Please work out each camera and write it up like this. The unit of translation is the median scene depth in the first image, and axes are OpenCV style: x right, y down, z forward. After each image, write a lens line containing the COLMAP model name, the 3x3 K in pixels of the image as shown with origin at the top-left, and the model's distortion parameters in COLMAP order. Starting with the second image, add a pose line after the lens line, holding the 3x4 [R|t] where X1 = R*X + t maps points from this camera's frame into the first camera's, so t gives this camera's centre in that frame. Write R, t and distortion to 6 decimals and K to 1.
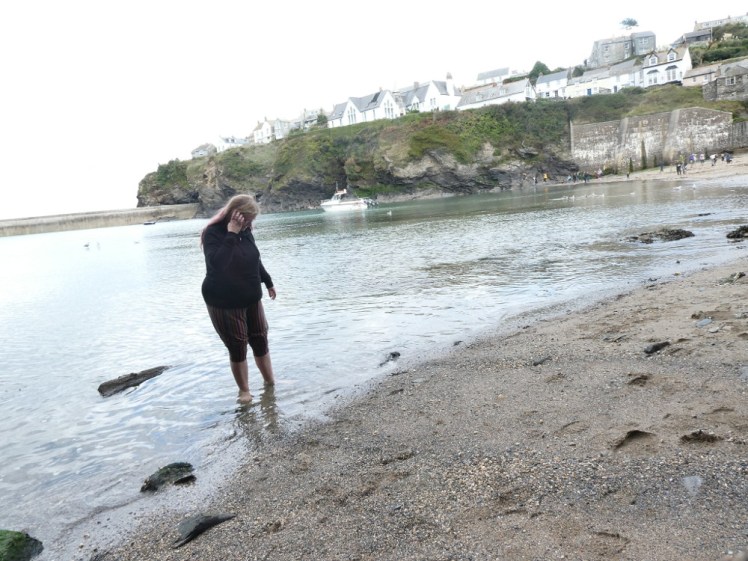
lens RADIAL K [[544.0, 0, 374.0], [0, 544.0, 280.5], [0, 0, 1]] dist [0.068857, -0.075926]
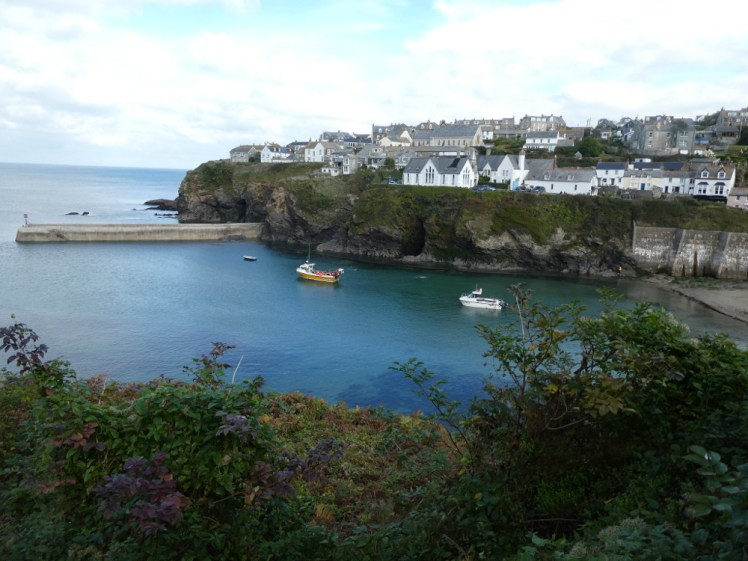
lens RADIAL K [[544.0, 0, 374.0], [0, 544.0, 280.5], [0, 0, 1]] dist [0.068857, -0.075926]
pose [[0.989978, 0.111897, 0.086152, -0.264714], [-0.116007, 0.992261, 0.044269, -0.147113], [-0.080532, -0.053819, 0.995298, -0.117870]]
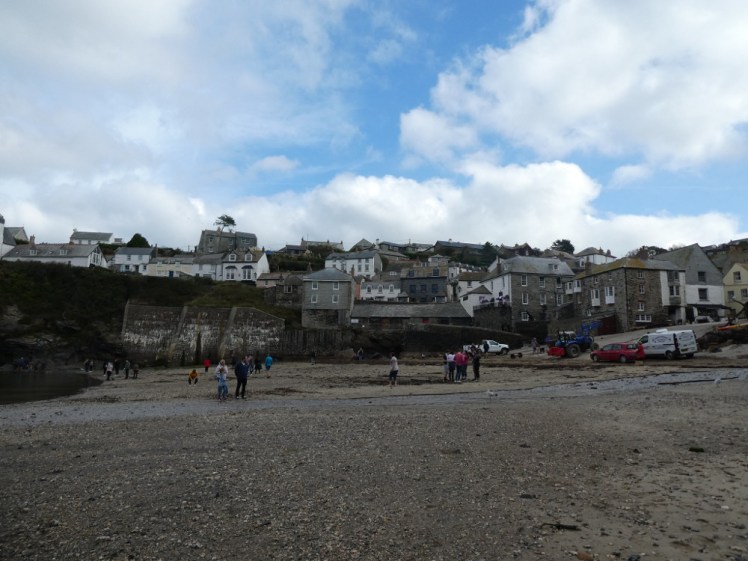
lens RADIAL K [[544.0, 0, 374.0], [0, 544.0, 280.5], [0, 0, 1]] dist [0.068857, -0.075926]
pose [[0.826281, 0.202063, 0.525766, 0.209562], [-0.023240, 0.944873, -0.326611, -0.043477], [-0.562779, 0.257654, 0.785426, 0.096905]]
